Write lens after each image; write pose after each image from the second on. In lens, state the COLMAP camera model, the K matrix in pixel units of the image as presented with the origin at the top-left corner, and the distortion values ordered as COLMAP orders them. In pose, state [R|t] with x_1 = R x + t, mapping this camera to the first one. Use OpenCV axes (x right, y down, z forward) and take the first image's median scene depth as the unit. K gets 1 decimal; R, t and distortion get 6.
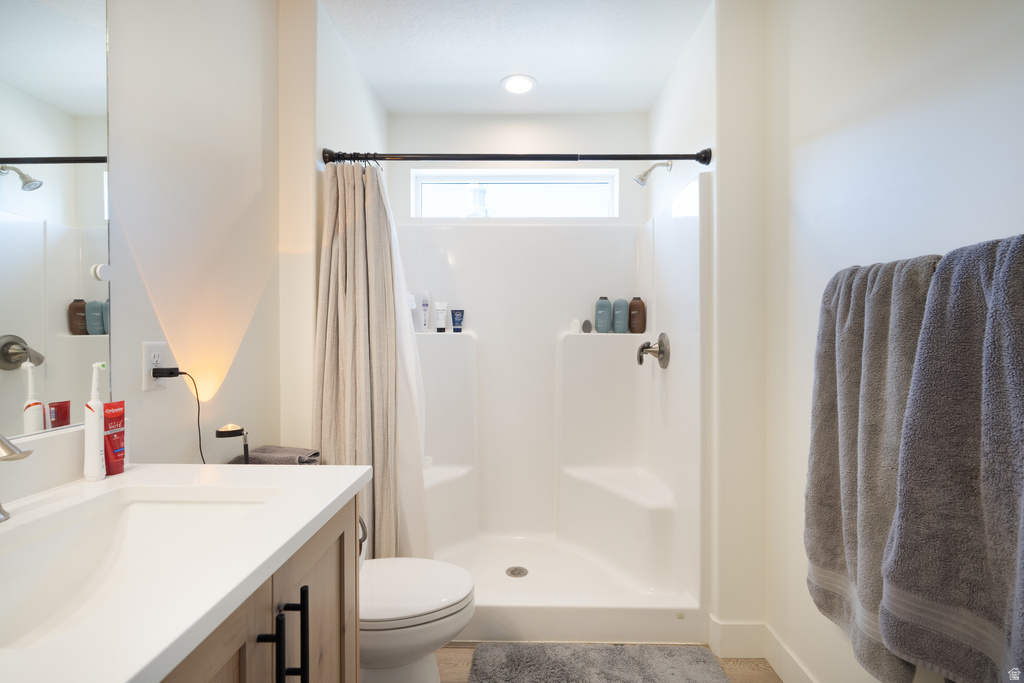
lens RADIAL K [[464.7, 0, 510.8], [0, 464.7, 362.7], [0, 0, 1]] dist [-0.002777, -0.000016]
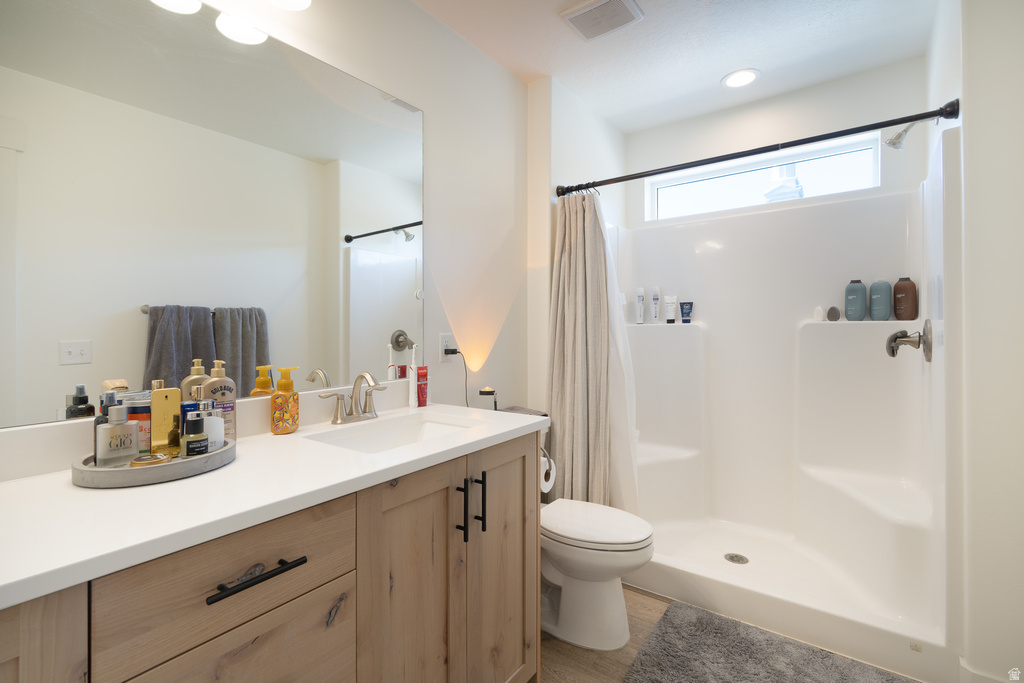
lens RADIAL K [[464.7, 0, 510.8], [0, 464.7, 362.7], [0, 0, 1]] dist [-0.002777, -0.000016]
pose [[0.813142, 0.029888, -0.581298, 0.259949], [-0.019534, 0.999519, 0.024067, 0.010796], [0.581738, -0.008215, 0.813335, -0.148477]]
